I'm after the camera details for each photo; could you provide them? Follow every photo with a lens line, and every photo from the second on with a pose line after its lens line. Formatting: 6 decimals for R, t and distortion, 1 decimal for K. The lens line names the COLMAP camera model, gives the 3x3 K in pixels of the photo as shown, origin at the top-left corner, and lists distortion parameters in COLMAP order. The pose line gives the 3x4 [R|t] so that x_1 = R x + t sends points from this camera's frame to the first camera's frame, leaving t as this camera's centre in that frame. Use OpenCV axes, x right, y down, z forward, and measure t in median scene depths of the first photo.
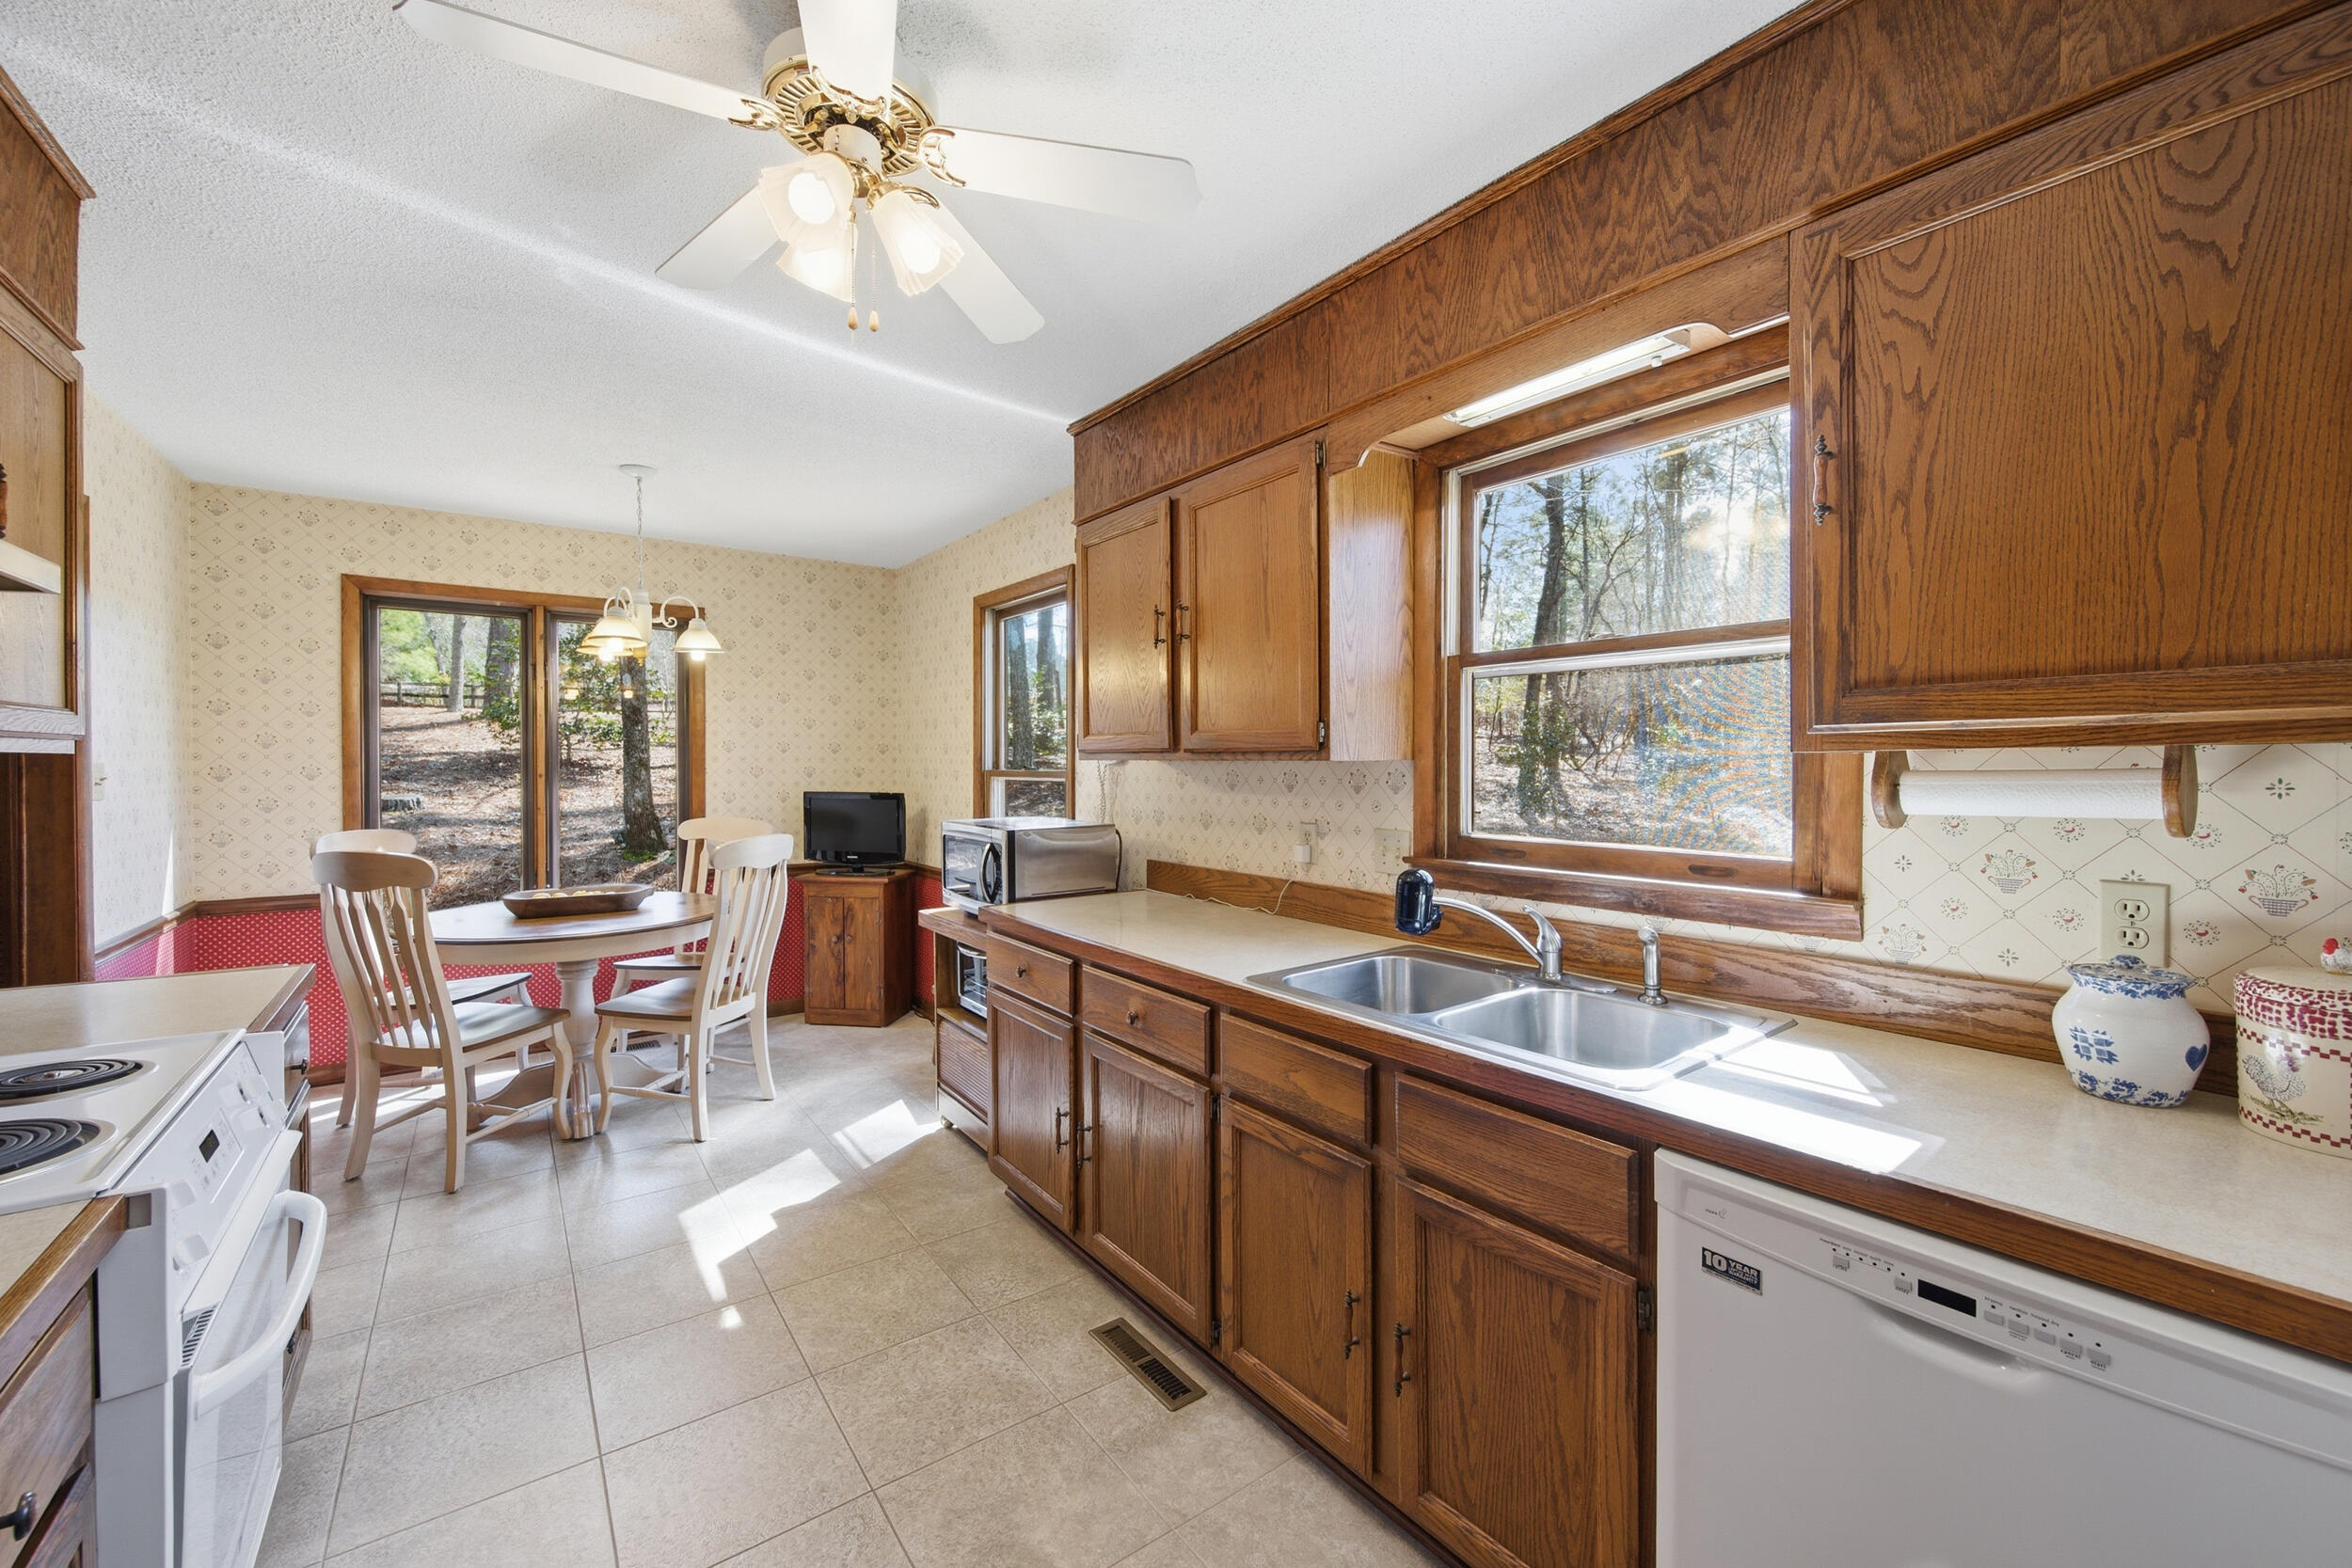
lens RADIAL K [[925.1, 0, 1181.7], [0, 925.1, 786.8], [0, 0, 1]] dist [-0.000490, 0.000419]
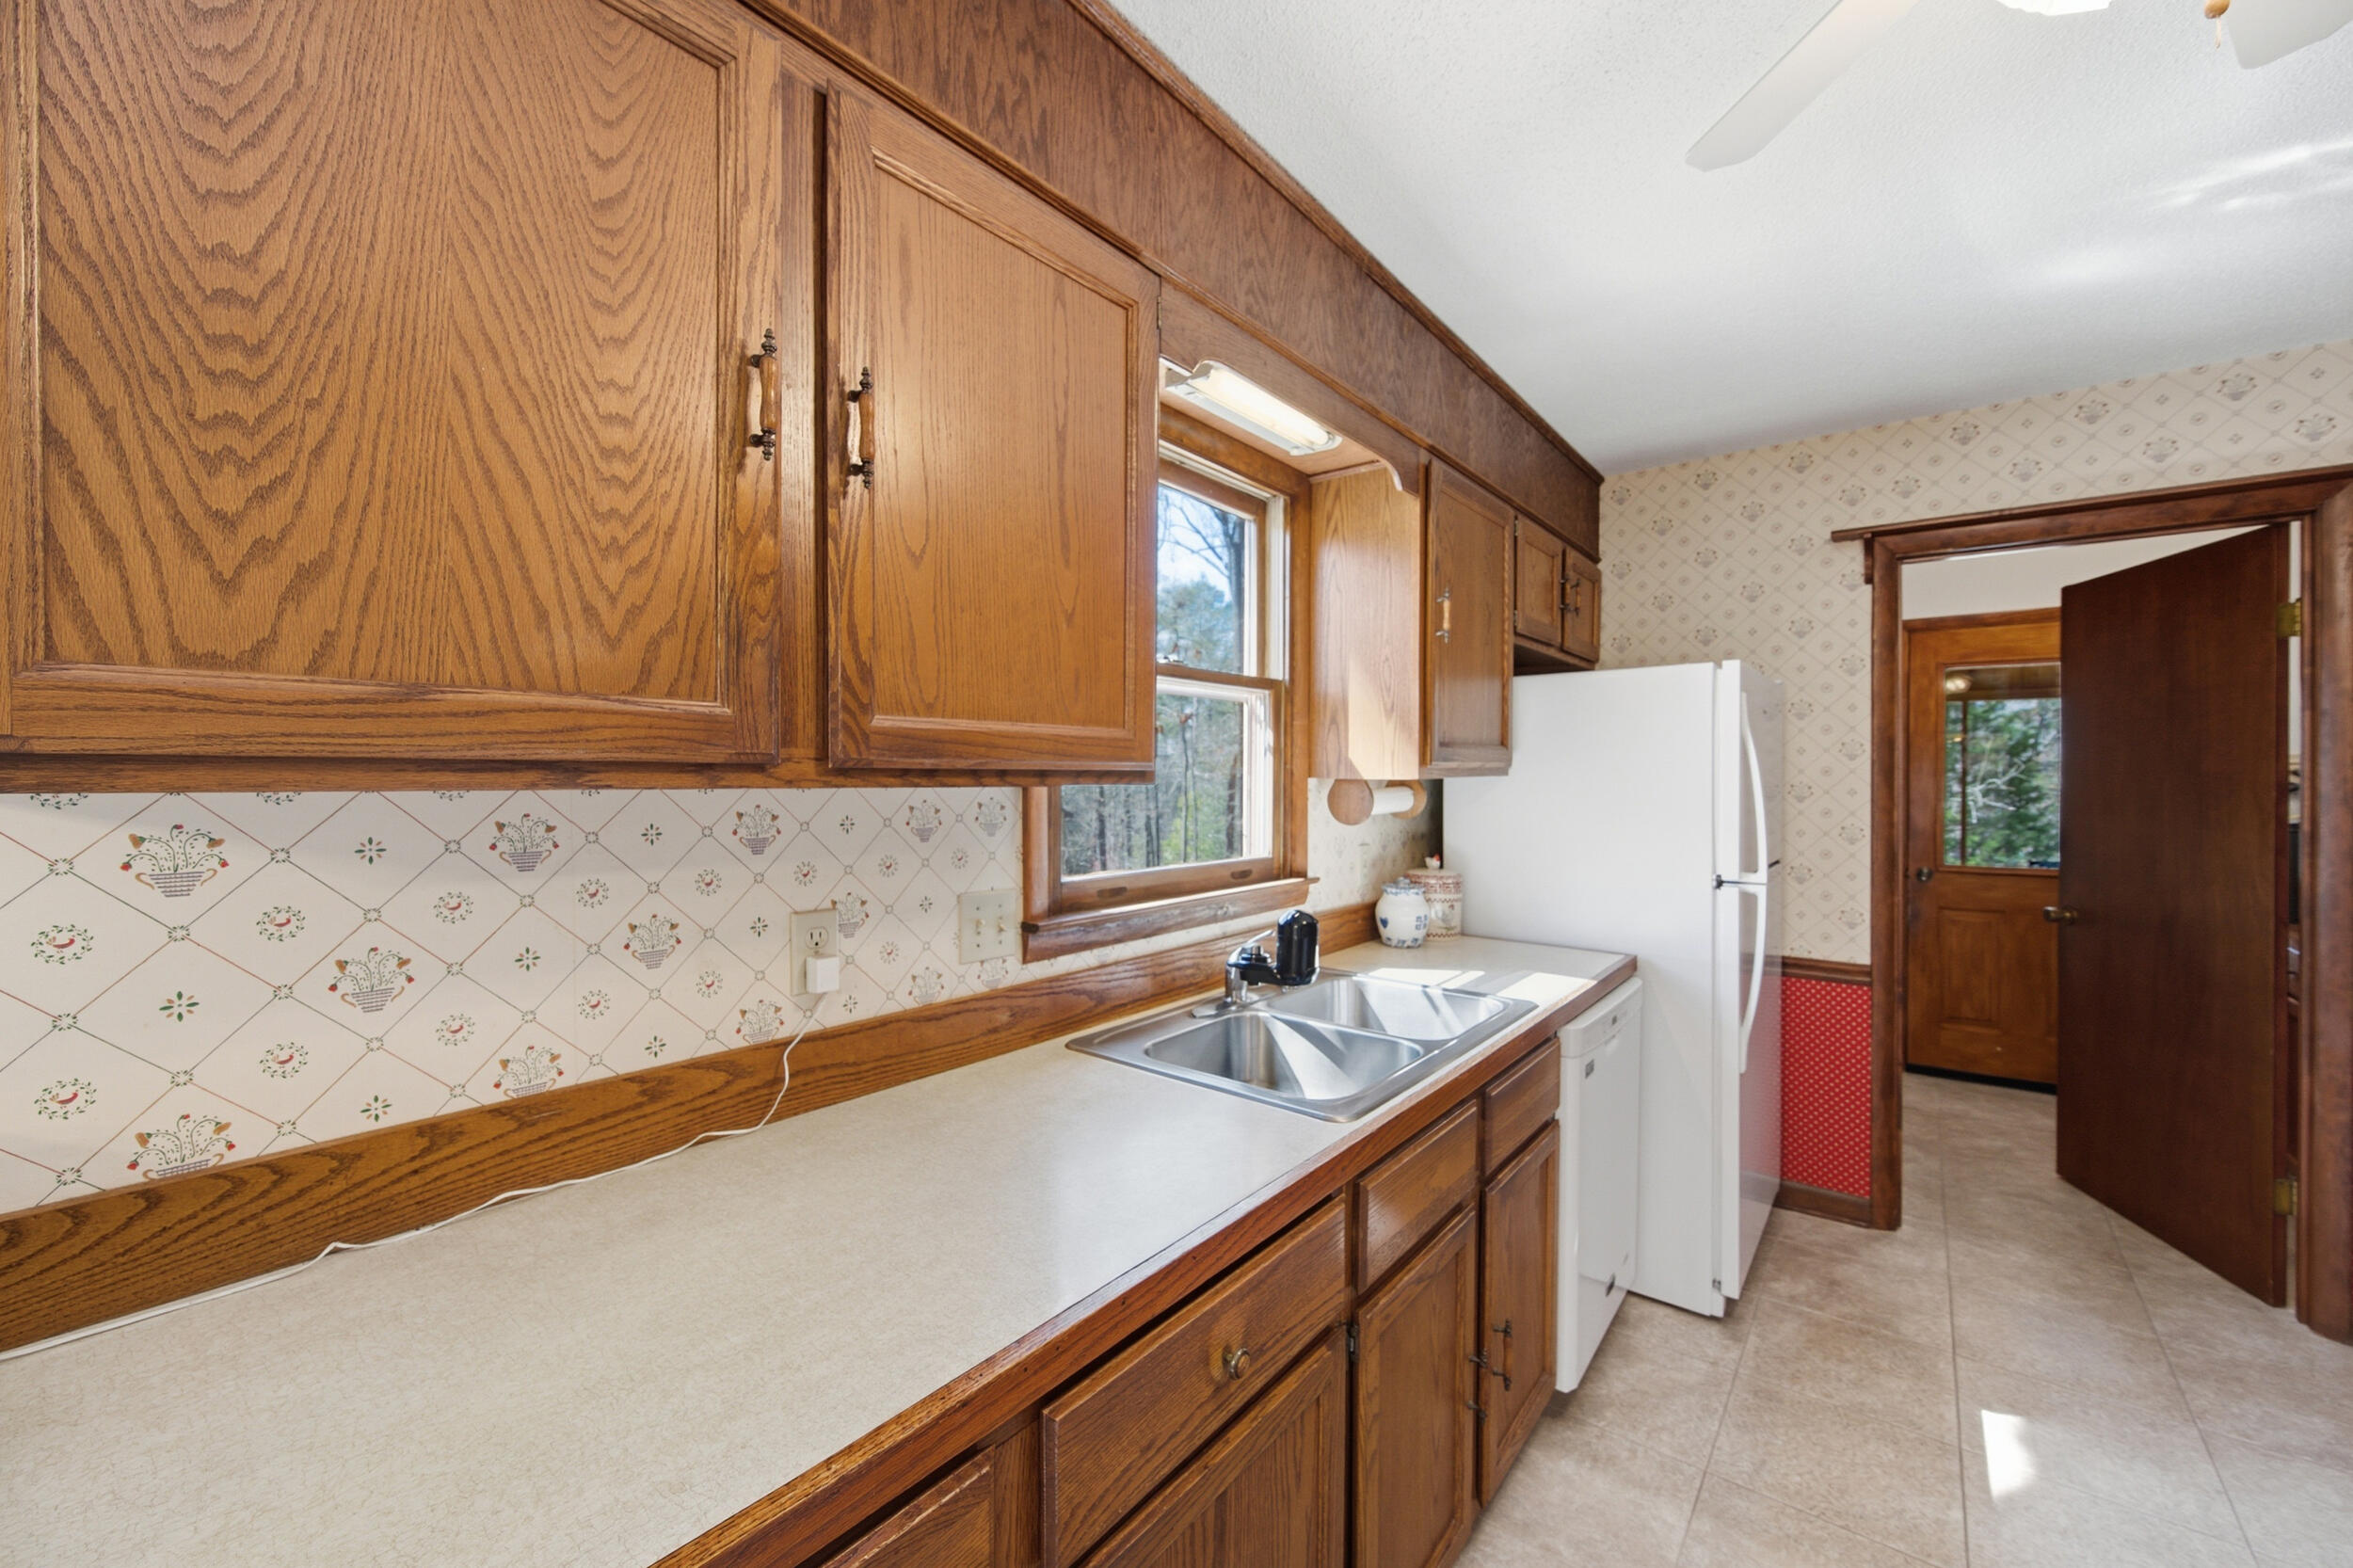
lens RADIAL K [[925.6, 0, 1182.2], [0, 925.6, 786.8], [0, 0, 1]] dist [-0.000490, 0.000419]
pose [[-0.250885, -0.009260, 0.967973, -0.511062], [0.028763, 0.999441, 0.017016, -0.039959], [-0.967589, 0.032111, -0.250479, 1.198878]]
